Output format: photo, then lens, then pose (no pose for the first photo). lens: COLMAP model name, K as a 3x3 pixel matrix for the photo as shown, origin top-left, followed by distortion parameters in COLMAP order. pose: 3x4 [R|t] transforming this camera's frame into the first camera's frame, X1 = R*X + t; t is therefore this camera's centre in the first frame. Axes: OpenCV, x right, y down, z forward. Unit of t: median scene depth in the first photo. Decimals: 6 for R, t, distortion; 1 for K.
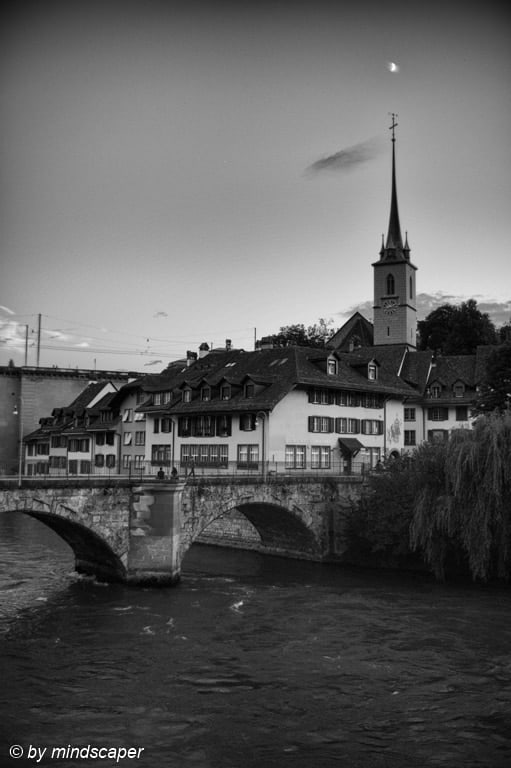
lens RADIAL K [[783.7, 0, 254.0], [0, 783.7, 385.3], [0, 0, 1]] dist [-0.076424, 0.000000]
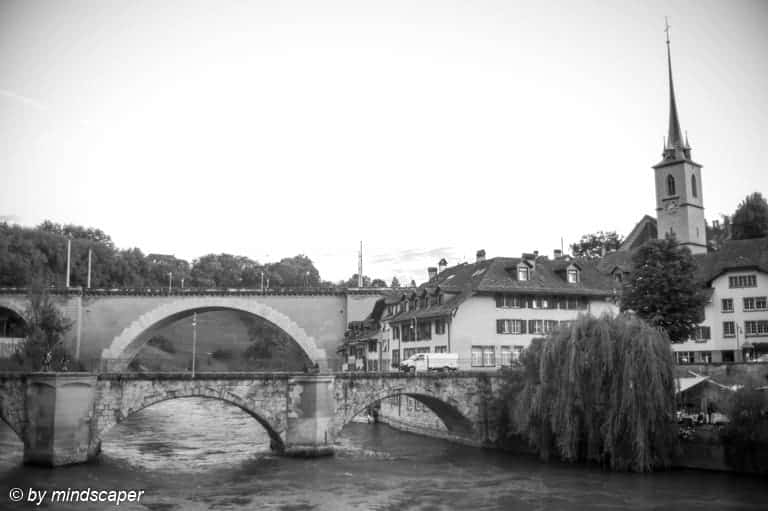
lens RADIAL K [[783.7, 0, 383.1], [0, 783.7, 255.4], [0, 0, 1]] dist [-0.076424, 0.000000]
pose [[0.924193, -0.070238, -0.375412, 0.346170], [0.048854, 0.996610, -0.066191, 0.014389], [0.378788, 0.042832, 0.924492, -0.096309]]
